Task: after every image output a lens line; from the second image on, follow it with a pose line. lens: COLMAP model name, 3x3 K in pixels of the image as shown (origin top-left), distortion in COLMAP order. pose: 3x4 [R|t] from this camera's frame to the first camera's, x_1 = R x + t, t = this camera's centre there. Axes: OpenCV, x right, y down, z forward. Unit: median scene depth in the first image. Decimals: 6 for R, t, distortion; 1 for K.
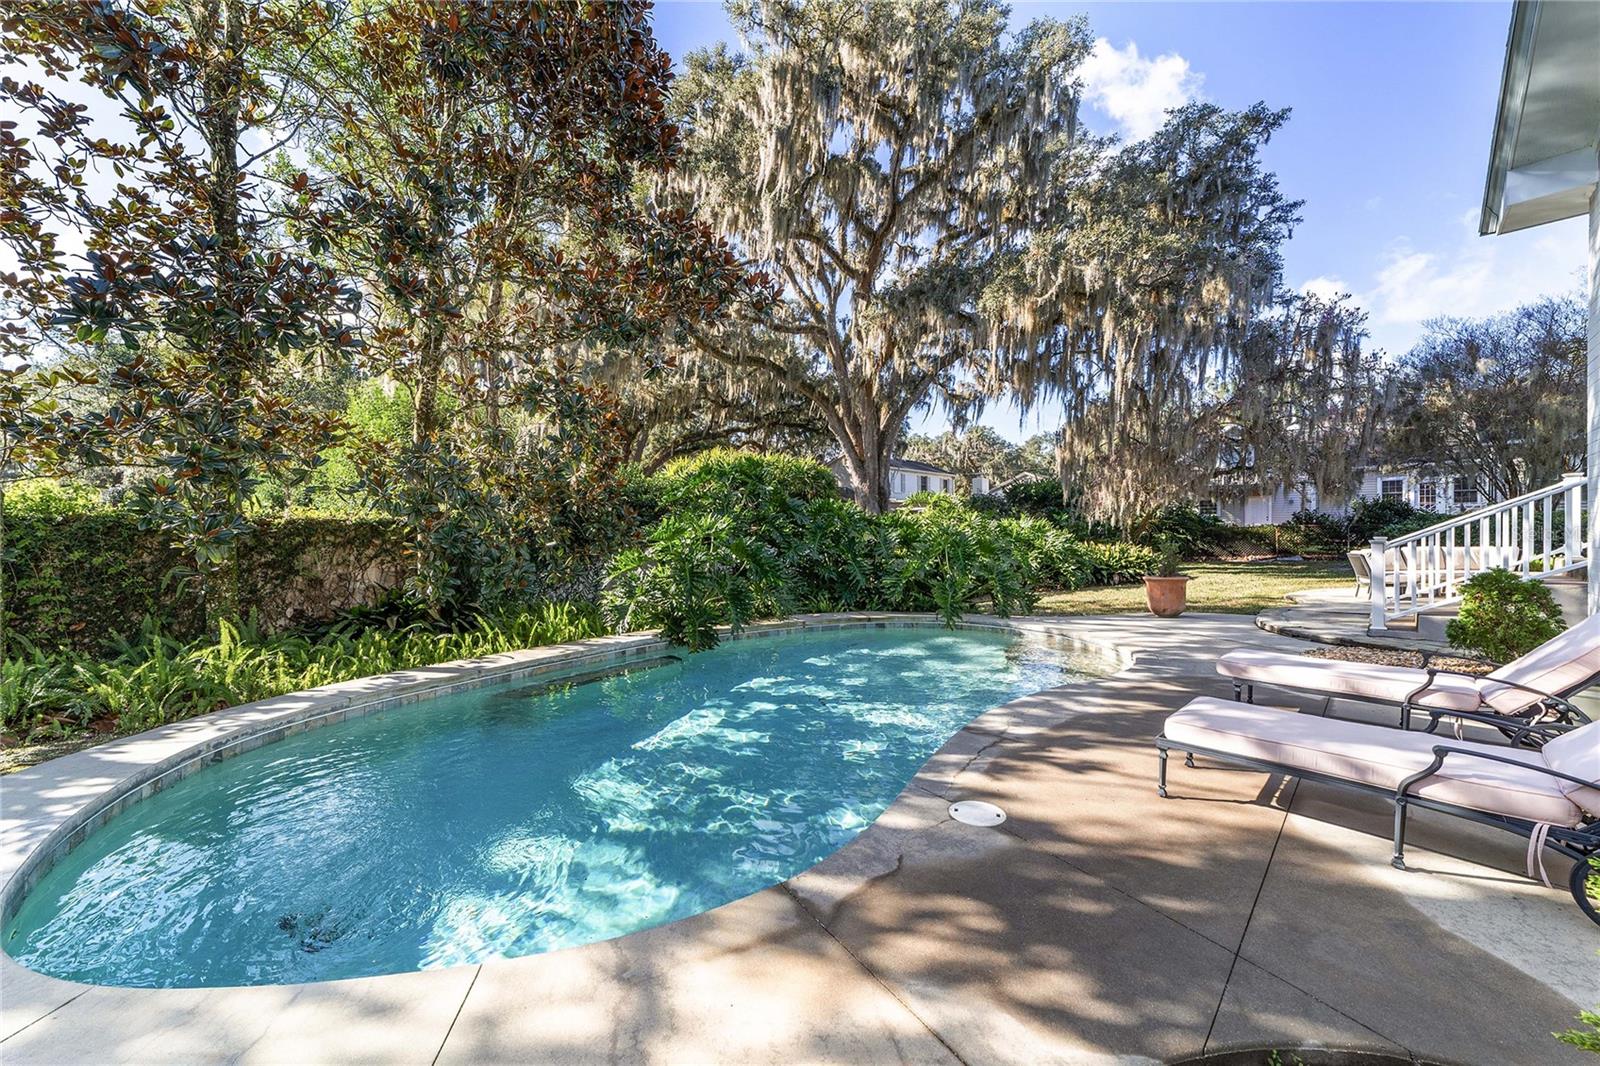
lens RADIAL K [[609.0, 0, 800.0], [0, 609.0, 533.0], [0, 0, 1]] dist [-0.000251, 0.000071]
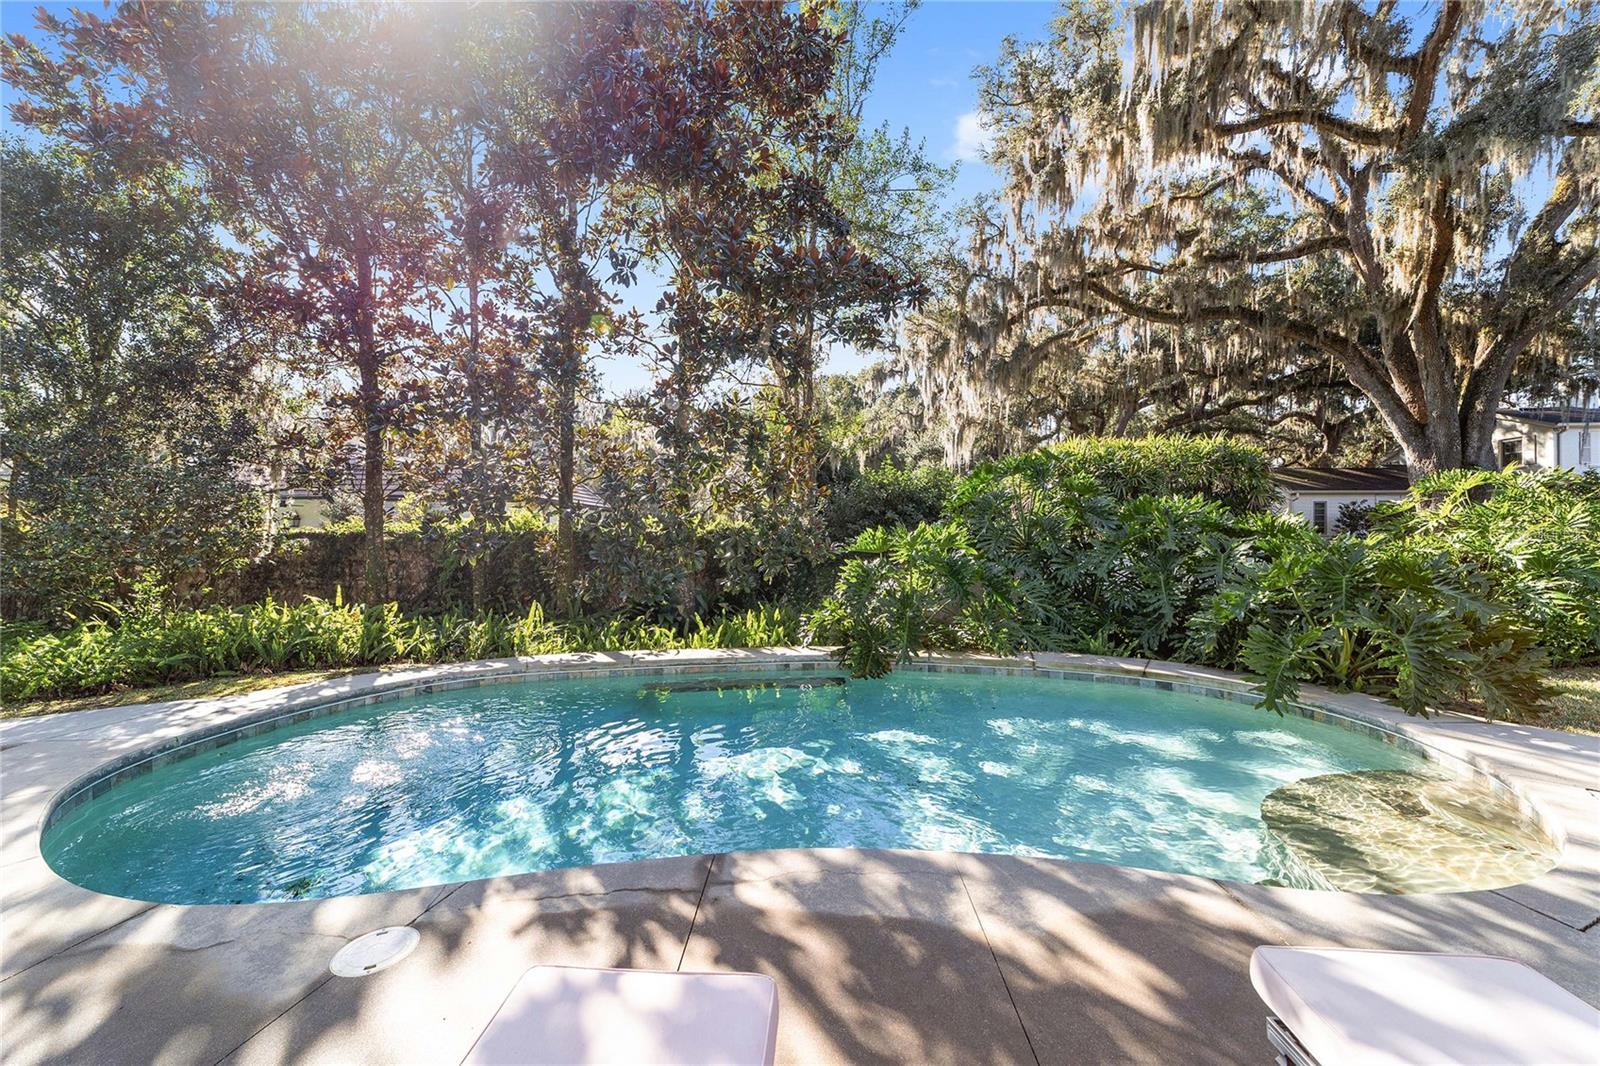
lens RADIAL K [[609.0, 0, 800.0], [0, 609.0, 533.0], [0, 0, 1]] dist [-0.000251, 0.000071]
pose [[0.690091, -0.000714, -0.723722, 0.342168], [0.002178, 0.999997, 0.001090, -0.017593], [0.723719, -0.002328, 0.690091, 0.248068]]
